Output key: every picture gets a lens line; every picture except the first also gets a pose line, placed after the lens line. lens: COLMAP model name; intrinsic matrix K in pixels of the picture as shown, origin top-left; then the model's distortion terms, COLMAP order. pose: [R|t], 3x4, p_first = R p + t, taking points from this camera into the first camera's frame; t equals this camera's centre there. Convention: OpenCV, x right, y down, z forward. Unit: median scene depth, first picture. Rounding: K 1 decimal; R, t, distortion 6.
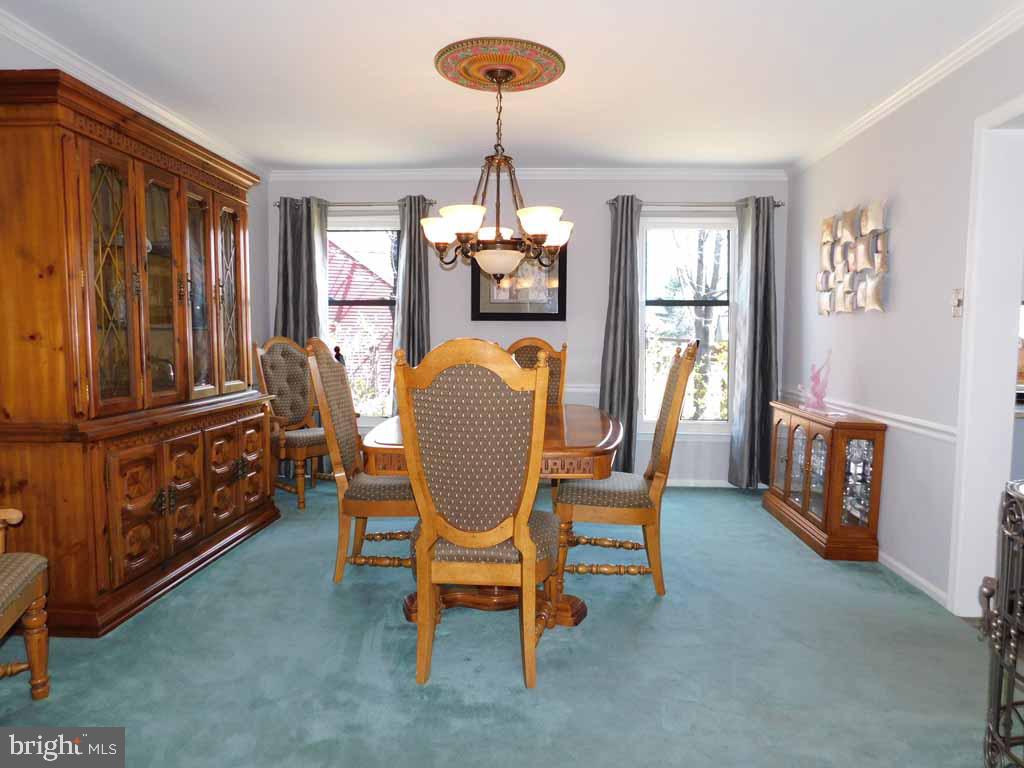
lens RADIAL K [[679.4, 0, 512.4], [0, 679.4, 381.5], [0, 0, 1]] dist [-0.063758, 0.052904]
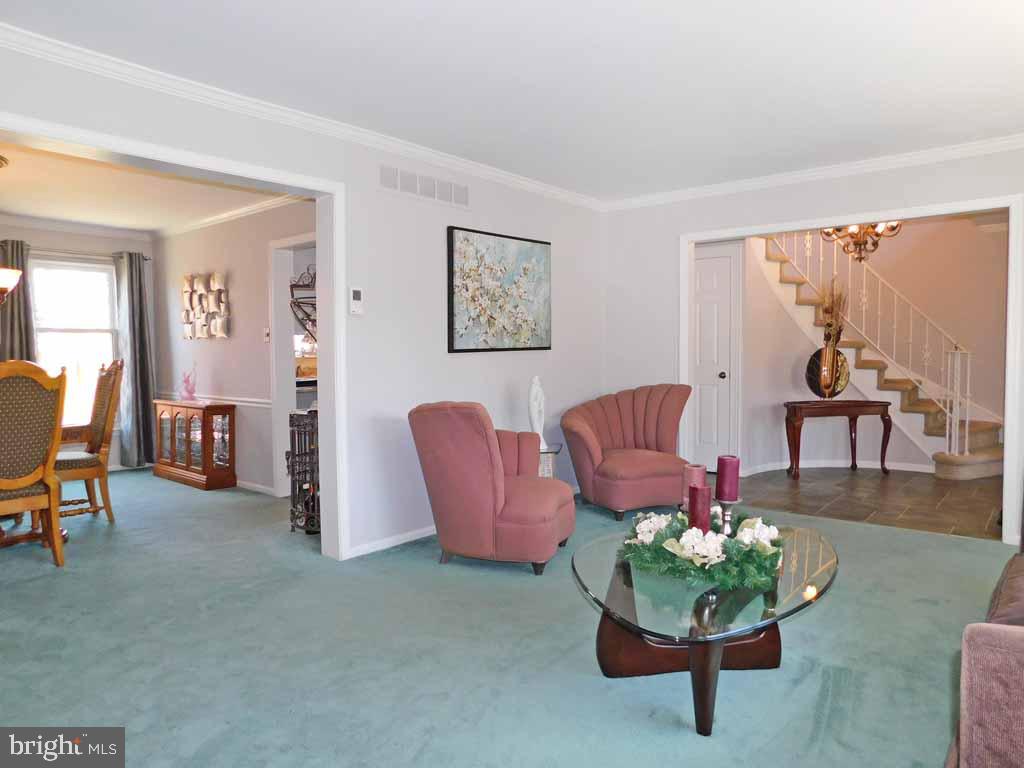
lens RADIAL K [[679.4, 0, 512.4], [0, 679.4, 381.5], [0, 0, 1]] dist [-0.063758, 0.052904]
pose [[0.592218, -0.052237, 0.804083, -0.350752], [0.070209, 0.997446, 0.013089, 0.029240], [-0.802713, 0.048702, 0.594373, -0.518677]]
